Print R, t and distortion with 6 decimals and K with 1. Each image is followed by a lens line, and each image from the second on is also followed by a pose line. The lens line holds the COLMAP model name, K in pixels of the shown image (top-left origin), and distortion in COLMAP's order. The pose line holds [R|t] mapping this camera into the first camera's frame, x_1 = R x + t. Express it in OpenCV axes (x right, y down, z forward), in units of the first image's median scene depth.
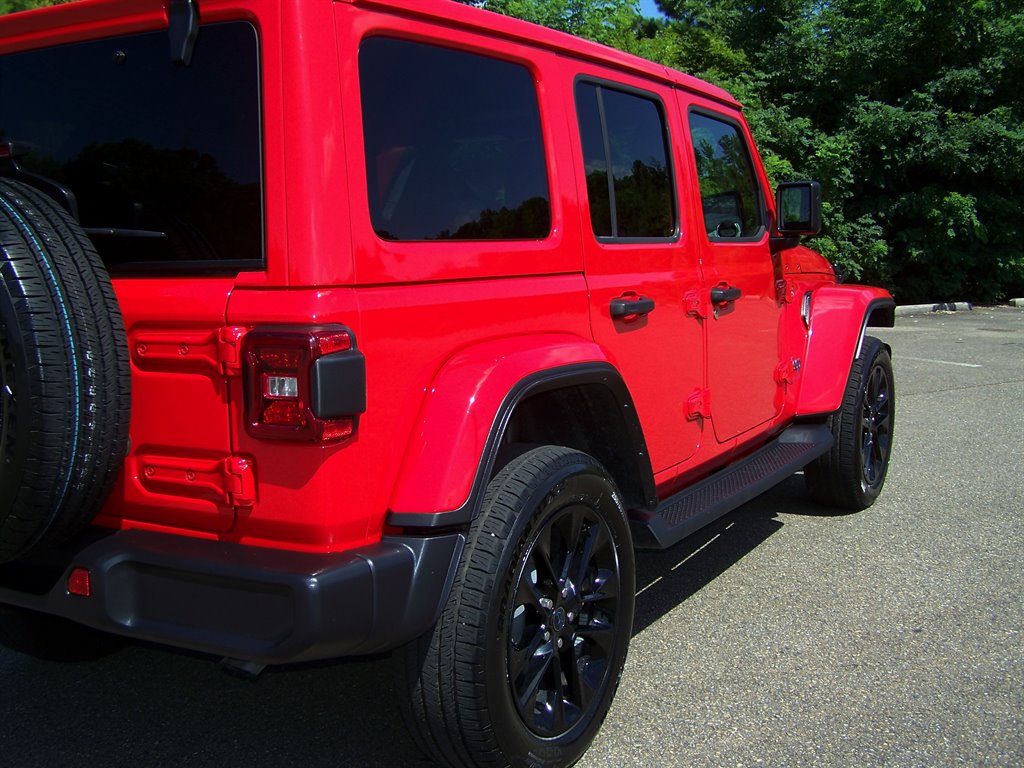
lens RADIAL K [[1178.7, 0, 495.4], [0, 1178.7, 413.4], [0, 0, 1]] dist [-0.197028, 0.373911]
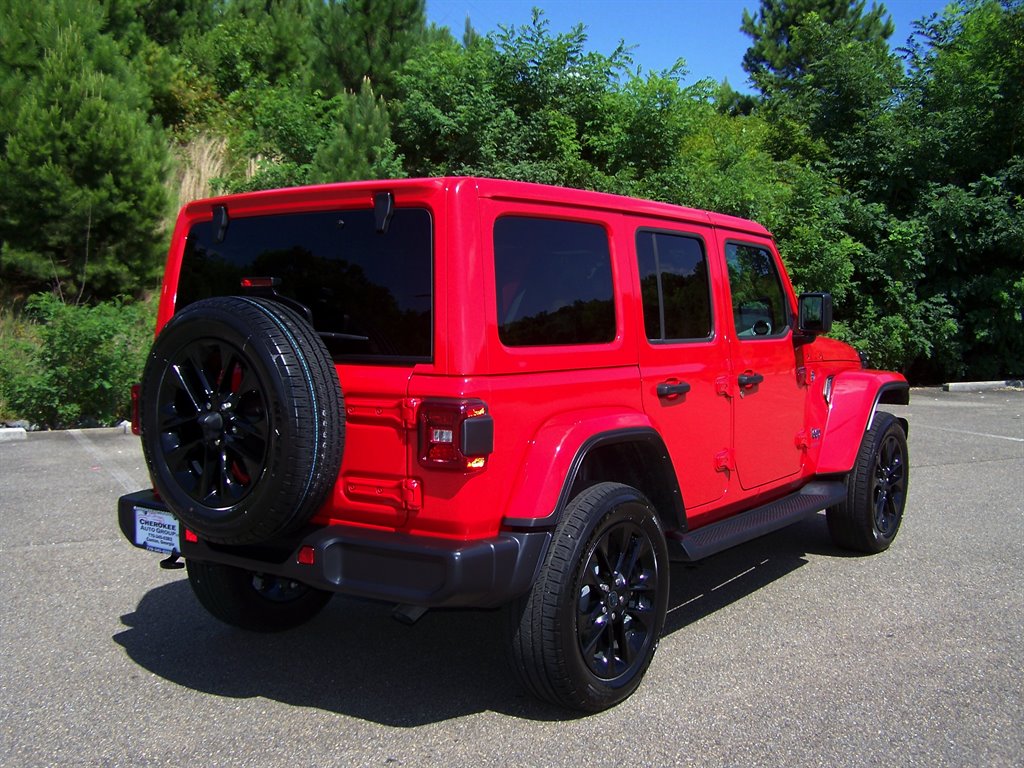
lens RADIAL K [[1178.7, 0, 495.4], [0, 1178.7, 413.4], [0, 0, 1]] dist [-0.197028, 0.373911]
pose [[0.996537, 0.027878, -0.078342, 0.016457], [-0.031944, 0.998181, -0.051126, 0.022778], [0.076774, 0.053452, 0.995615, -0.523961]]
